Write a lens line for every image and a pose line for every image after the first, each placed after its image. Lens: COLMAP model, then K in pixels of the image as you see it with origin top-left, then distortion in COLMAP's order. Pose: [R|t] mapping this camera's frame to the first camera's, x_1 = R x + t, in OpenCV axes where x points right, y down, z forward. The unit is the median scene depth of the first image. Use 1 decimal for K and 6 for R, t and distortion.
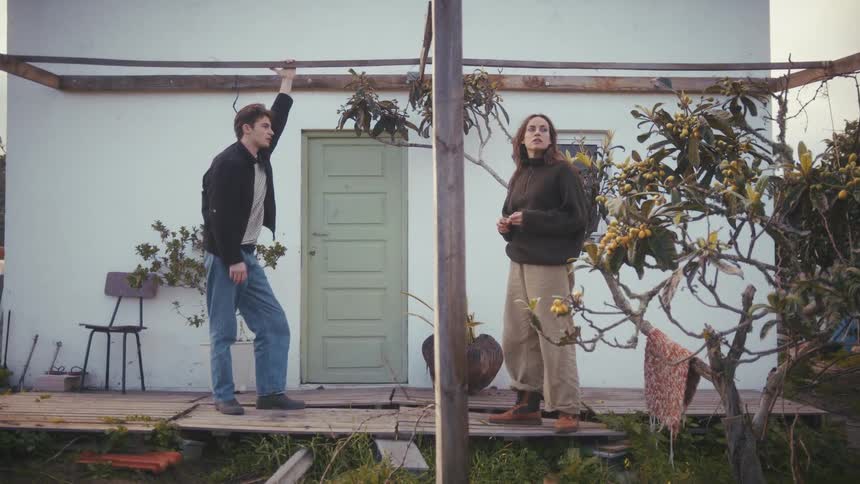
lens RADIAL K [[921.4, 0, 428.5], [0, 921.4, 227.5], [0, 0, 1]] dist [-0.091104, 0.317742]
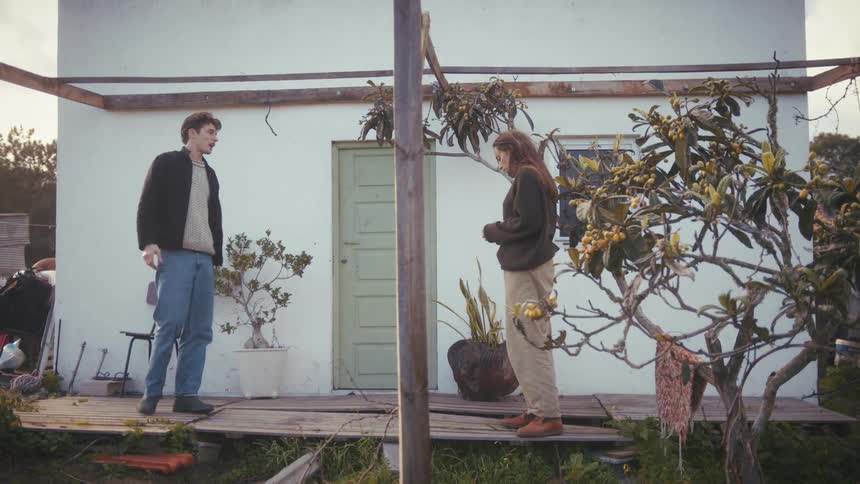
lens RADIAL K [[921.4, 0, 428.5], [0, 921.4, 227.5], [0, 0, 1]] dist [-0.091104, 0.317742]
pose [[0.995041, -0.014971, -0.098332, 0.099975], [0.013945, 0.999841, -0.011108, 0.003762], [0.098482, 0.009681, 0.995092, -0.010692]]
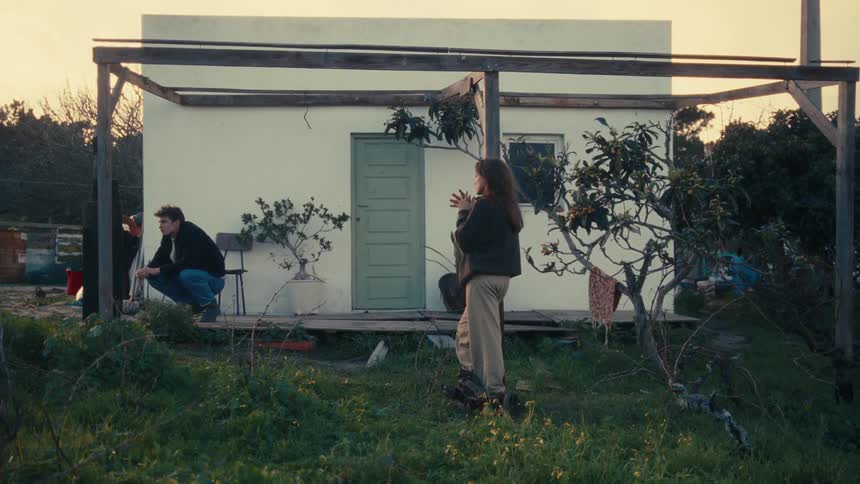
lens RADIAL K [[921.4, 0, 428.5], [0, 921.4, 227.5], [0, 0, 1]] dist [-0.091104, 0.317742]
pose [[0.997472, -0.003747, 0.070964, -0.175000], [0.000654, 0.999050, 0.043570, -0.031496], [-0.071060, -0.043413, 0.996527, -0.644998]]
